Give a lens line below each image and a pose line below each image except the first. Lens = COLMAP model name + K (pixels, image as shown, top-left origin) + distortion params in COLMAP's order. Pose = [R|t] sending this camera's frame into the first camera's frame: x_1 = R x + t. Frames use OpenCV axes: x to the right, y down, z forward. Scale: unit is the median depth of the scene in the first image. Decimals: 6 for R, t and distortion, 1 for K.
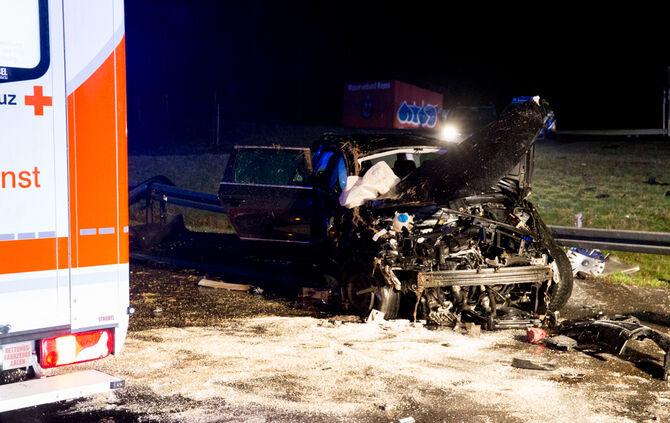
lens RADIAL K [[1039.0, 0, 332.5], [0, 1039.0, 225.9], [0, 0, 1]] dist [0.138078, 0.000000]
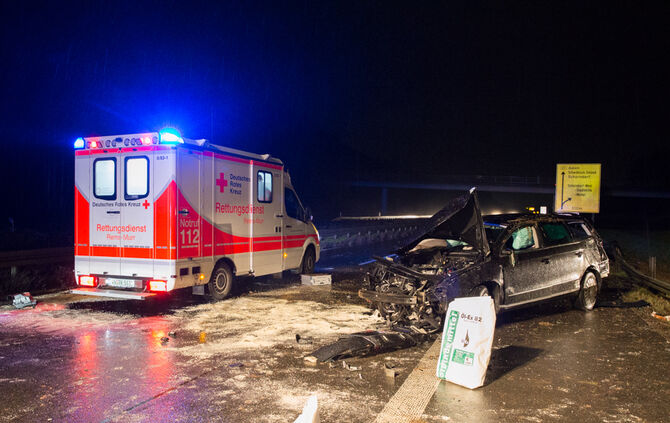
lens RADIAL K [[532.1, 0, 314.9], [0, 532.1, 229.7], [0, 0, 1]] dist [-0.053115, 0.014966]
pose [[0.386768, 0.019258, -0.921976, 0.863082], [-0.077043, 0.996961, -0.011495, -0.040078], [0.918953, 0.075478, 0.387077, 0.534329]]
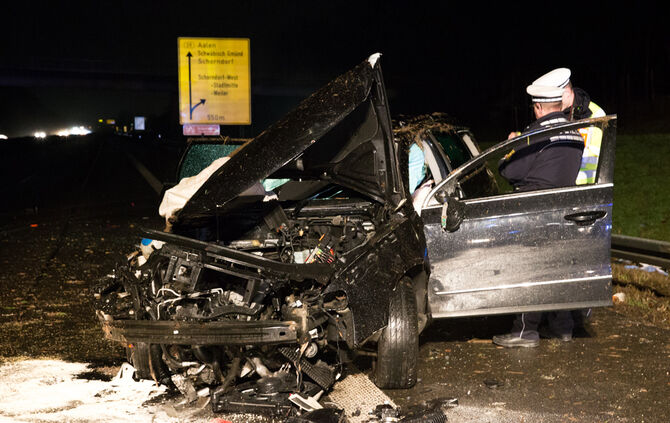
lens RADIAL K [[998.2, 0, 318.3], [0, 998.2, 231.8], [0, 0, 1]] dist [0.143771, 0.000000]
pose [[0.834708, 0.022006, -0.550253, 0.543114], [-0.007338, 0.999557, 0.028843, -0.033424], [0.550644, -0.020038, 0.834500, 0.489757]]
